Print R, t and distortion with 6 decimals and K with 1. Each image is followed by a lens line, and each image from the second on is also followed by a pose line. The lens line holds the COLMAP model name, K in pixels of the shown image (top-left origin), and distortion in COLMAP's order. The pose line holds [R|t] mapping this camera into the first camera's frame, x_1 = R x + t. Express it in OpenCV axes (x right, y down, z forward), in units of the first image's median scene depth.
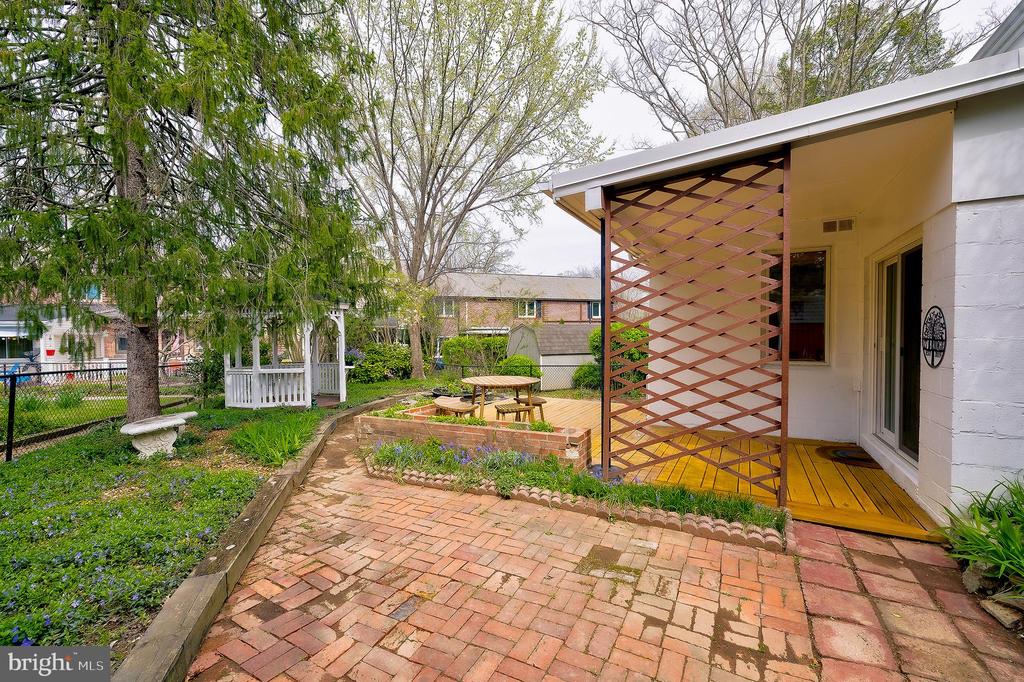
lens RADIAL K [[438.5, 0, 512.0], [0, 438.5, 341.0], [0, 0, 1]] dist [-0.001956, 0.000227]
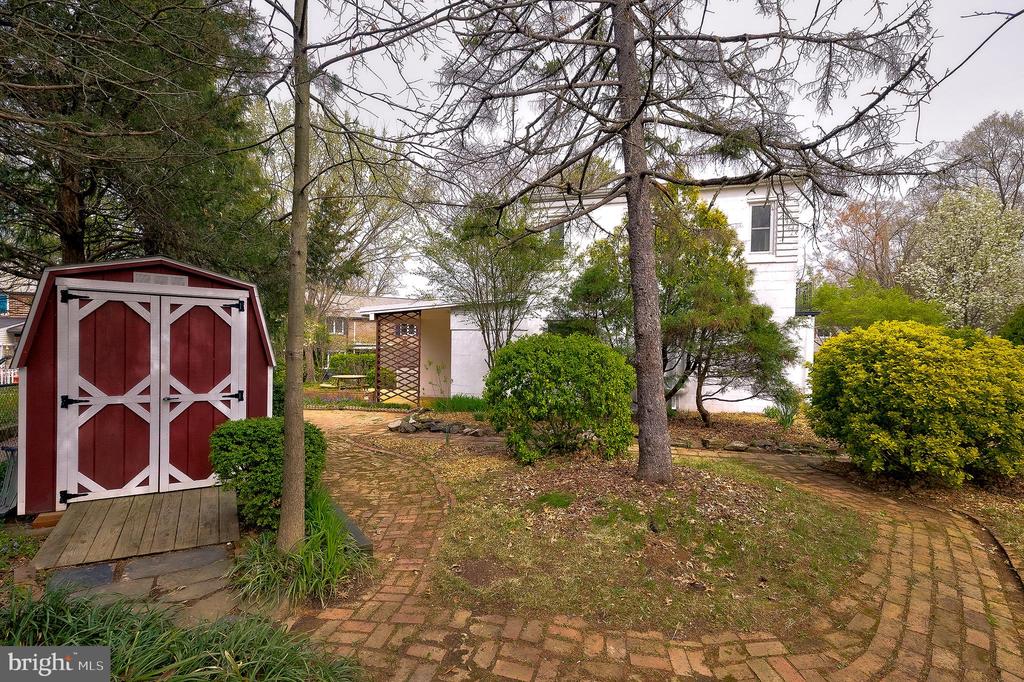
lens RADIAL K [[438.5, 0, 512.0], [0, 438.5, 341.0], [0, 0, 1]] dist [-0.001956, 0.000227]
pose [[0.975435, 0.013574, 0.219867, 0.152087], [-0.007743, 0.999596, -0.027361, -0.022488], [-0.220149, 0.024986, 0.975146, -0.747728]]
